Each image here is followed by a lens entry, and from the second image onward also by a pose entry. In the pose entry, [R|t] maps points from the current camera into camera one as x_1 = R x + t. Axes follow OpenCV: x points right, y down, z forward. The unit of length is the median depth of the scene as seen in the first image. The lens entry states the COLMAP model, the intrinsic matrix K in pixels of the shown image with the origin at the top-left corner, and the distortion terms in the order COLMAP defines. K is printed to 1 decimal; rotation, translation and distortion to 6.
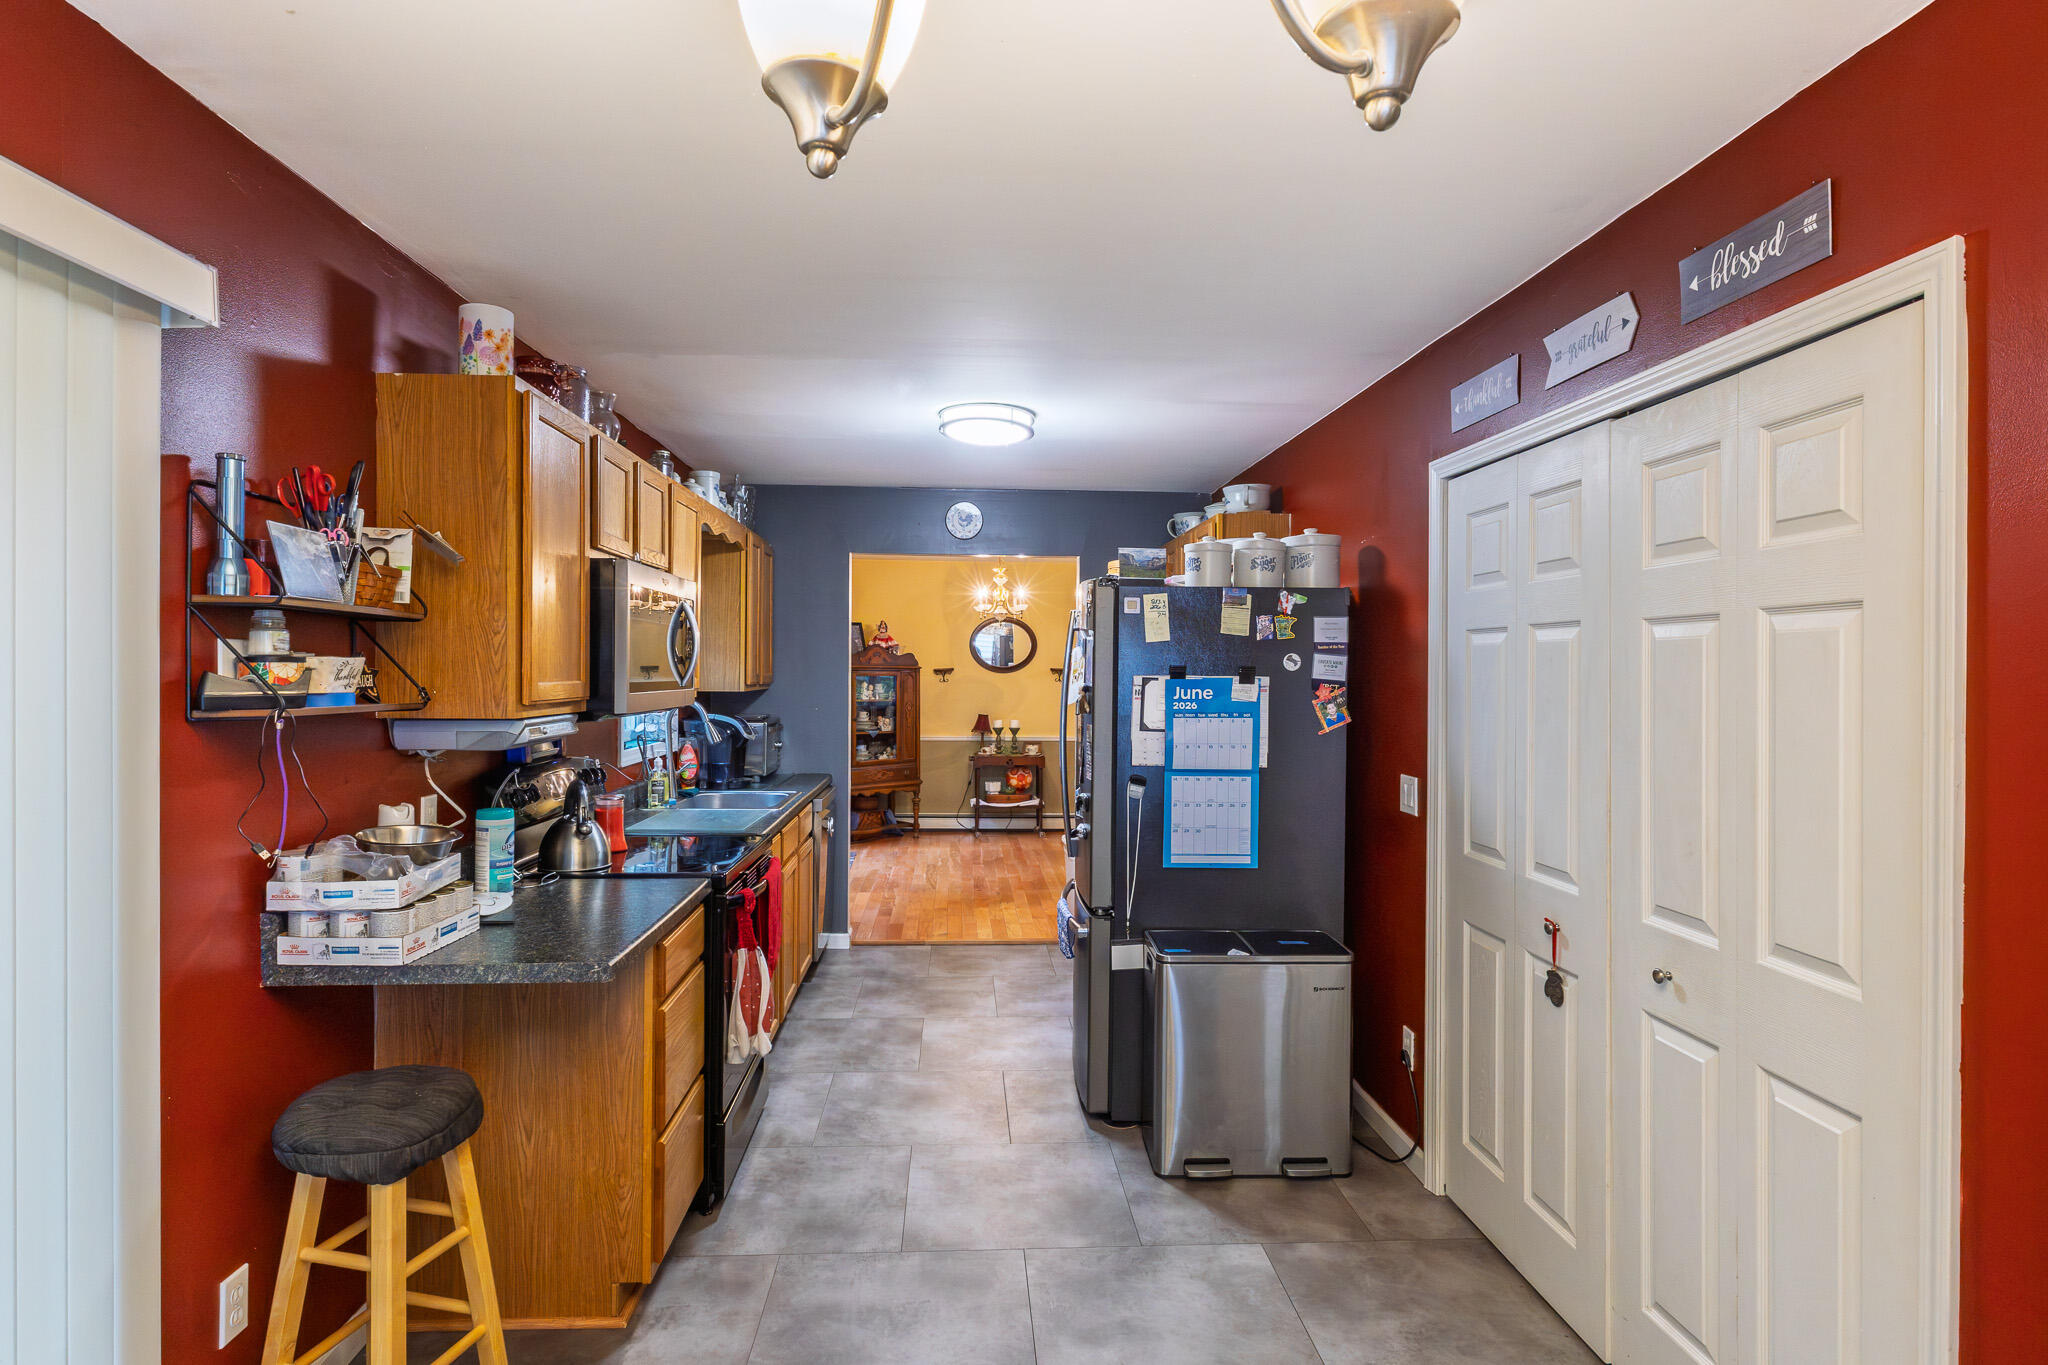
lens RADIAL K [[1090.8, 0, 1027.5], [0, 1090.8, 676.6], [0, 0, 1]] dist [-0.001377, 0.001511]
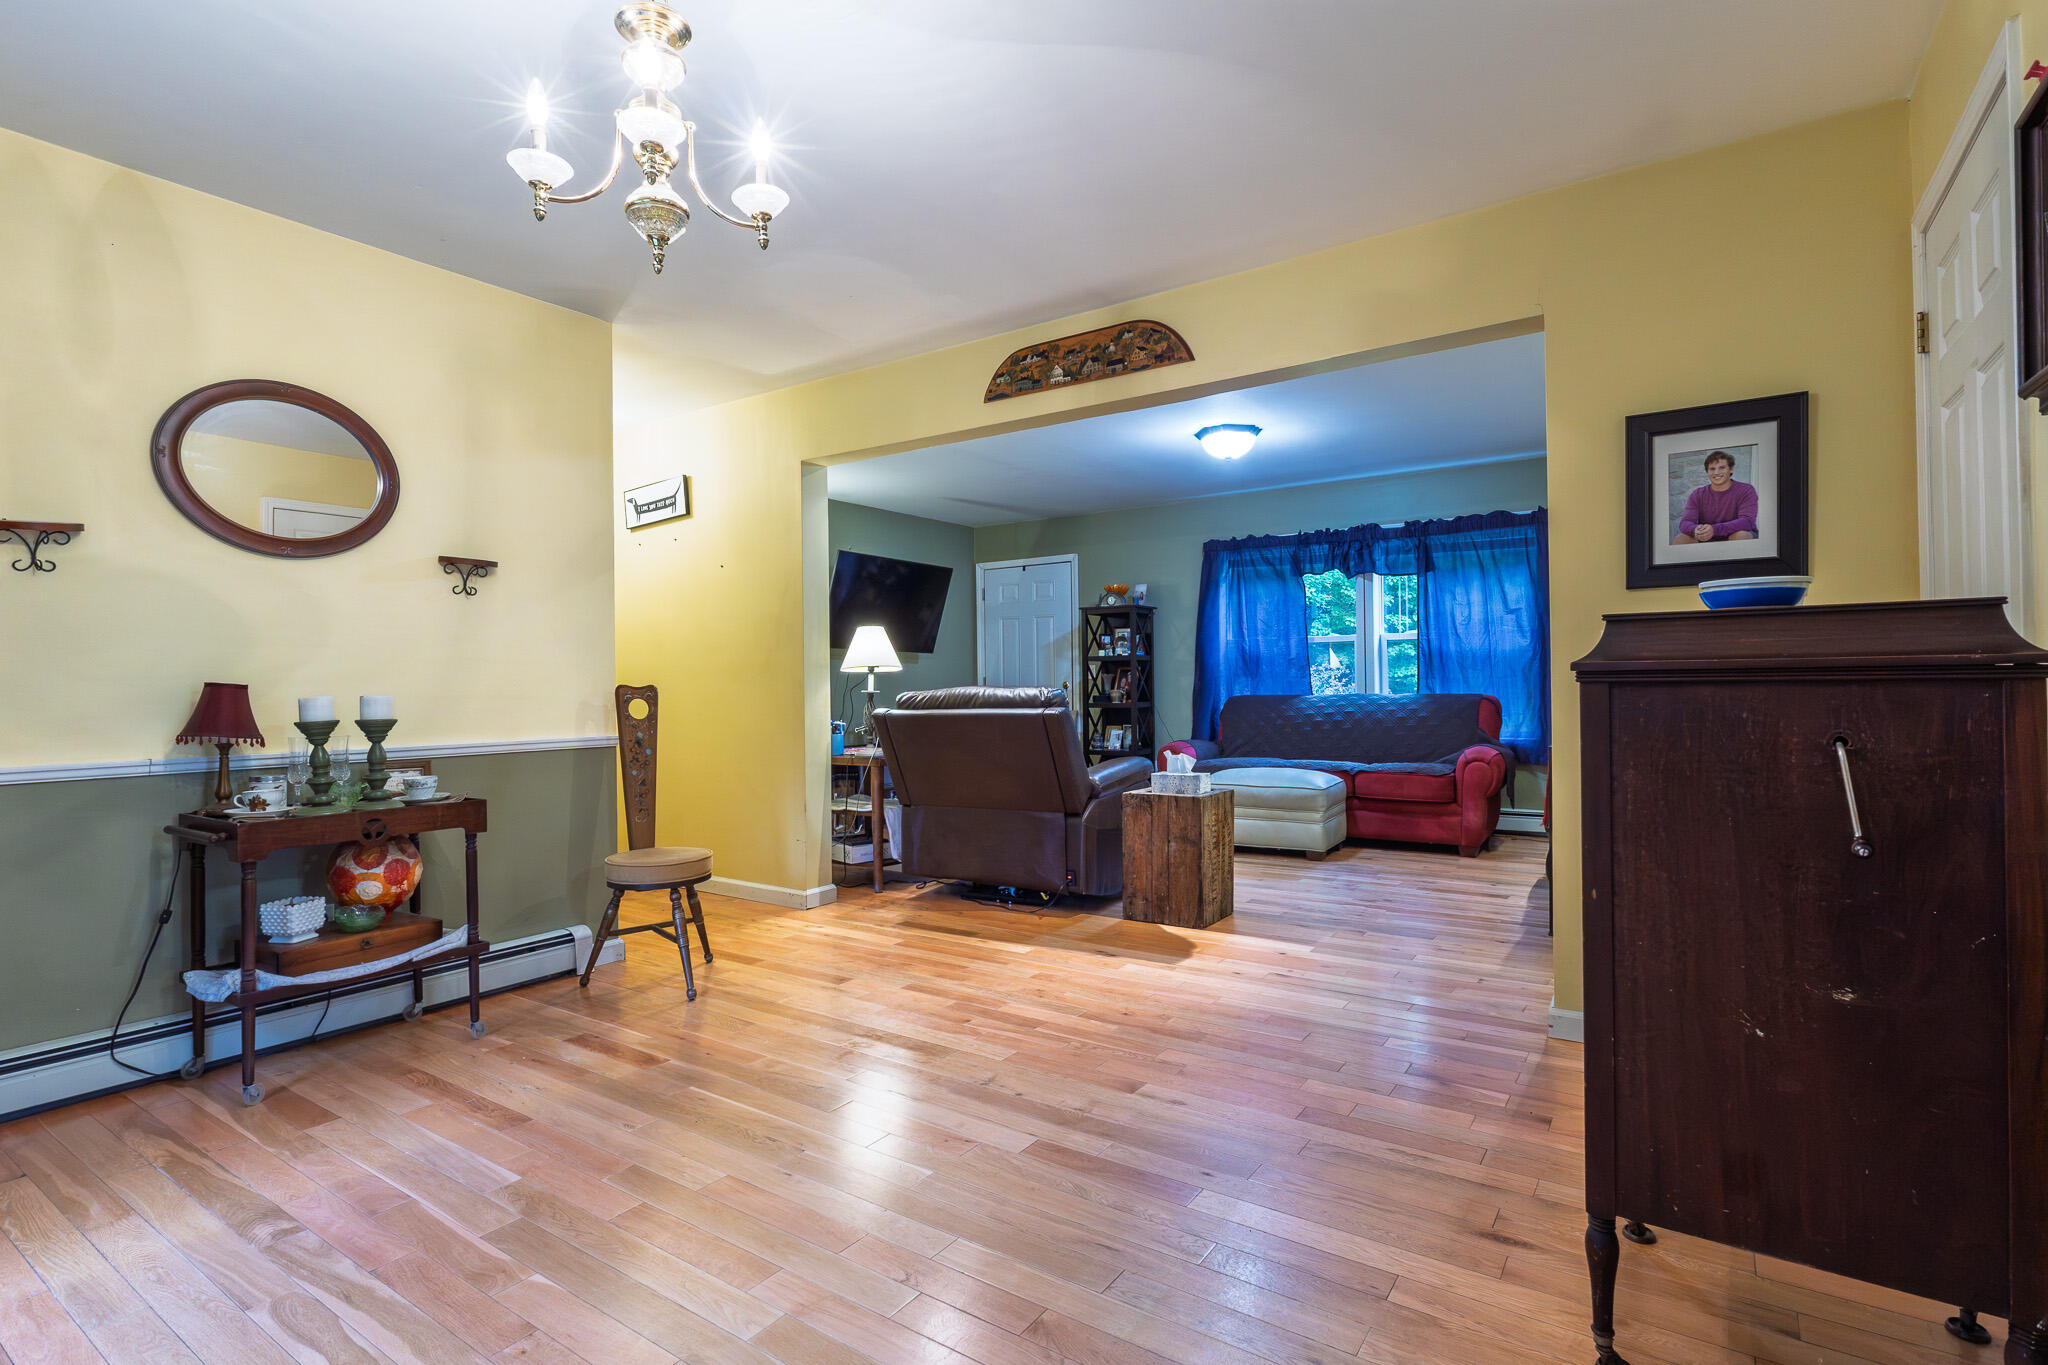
lens RADIAL K [[989.3, 0, 1019.7], [0, 989.3, 687.5], [0, 0, 1]] dist [-0.013861, -0.001602]
pose [[0.625072, -0.017972, 0.780360, -0.298985], [0.021547, 0.999751, 0.005765, 0.102197], [-0.780269, 0.013211, 0.625304, 1.713394]]
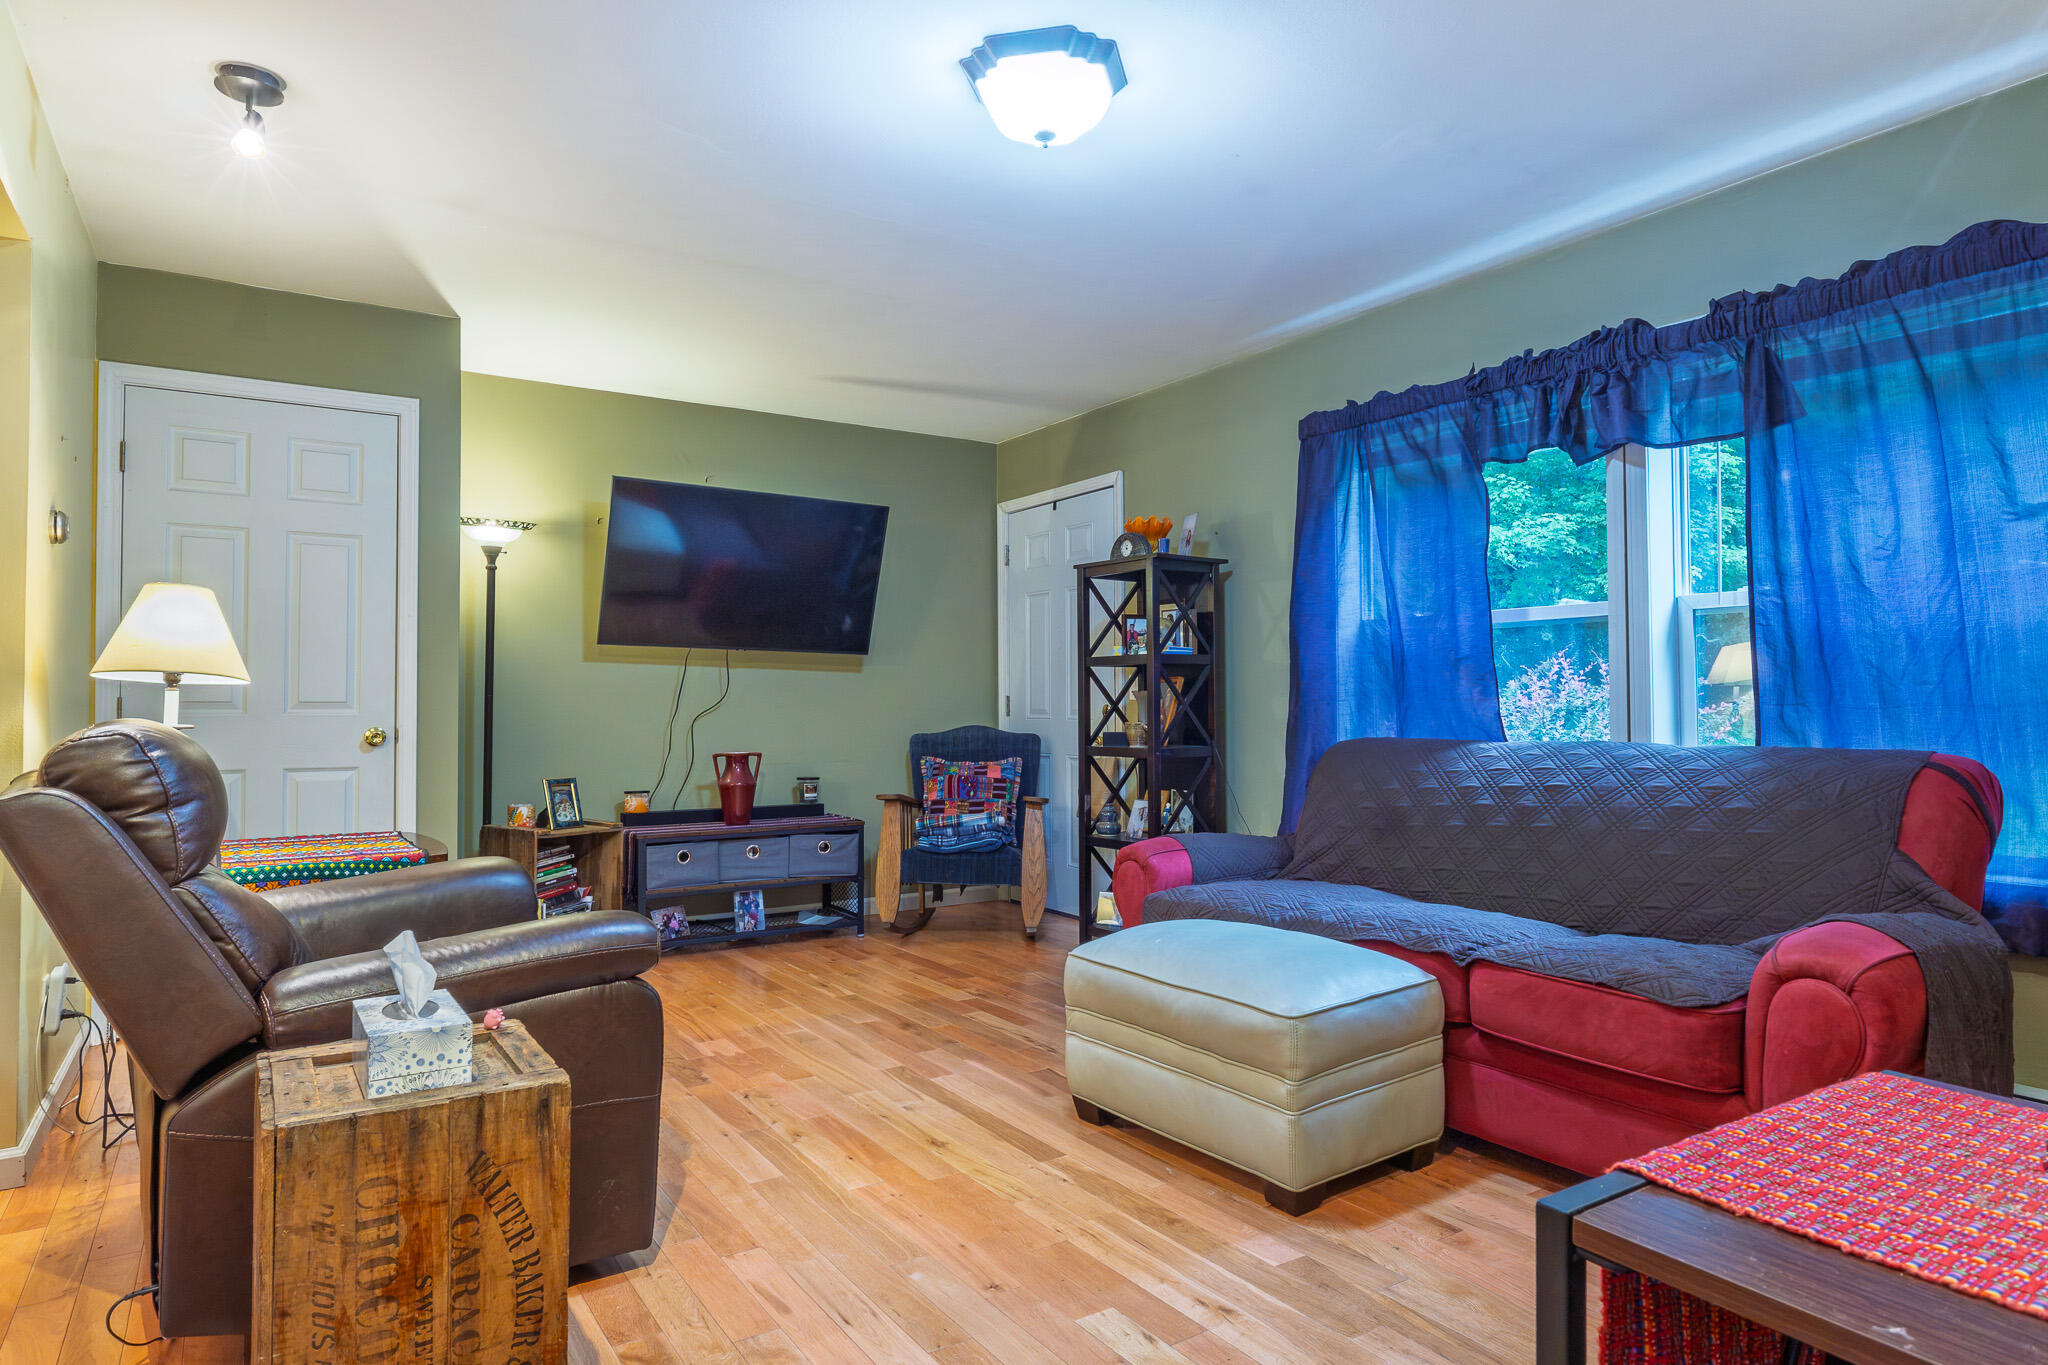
lens RADIAL K [[1172.8, 0, 1022.9], [0, 1172.8, 682.5], [0, 0, 1]] dist [-0.008600, -0.000348]
pose [[0.872451, 0.000048, 0.488701, 0.701679], [0.012236, 0.999684, -0.021943, 0.106618], [-0.488548, 0.025124, 0.872175, 1.807426]]
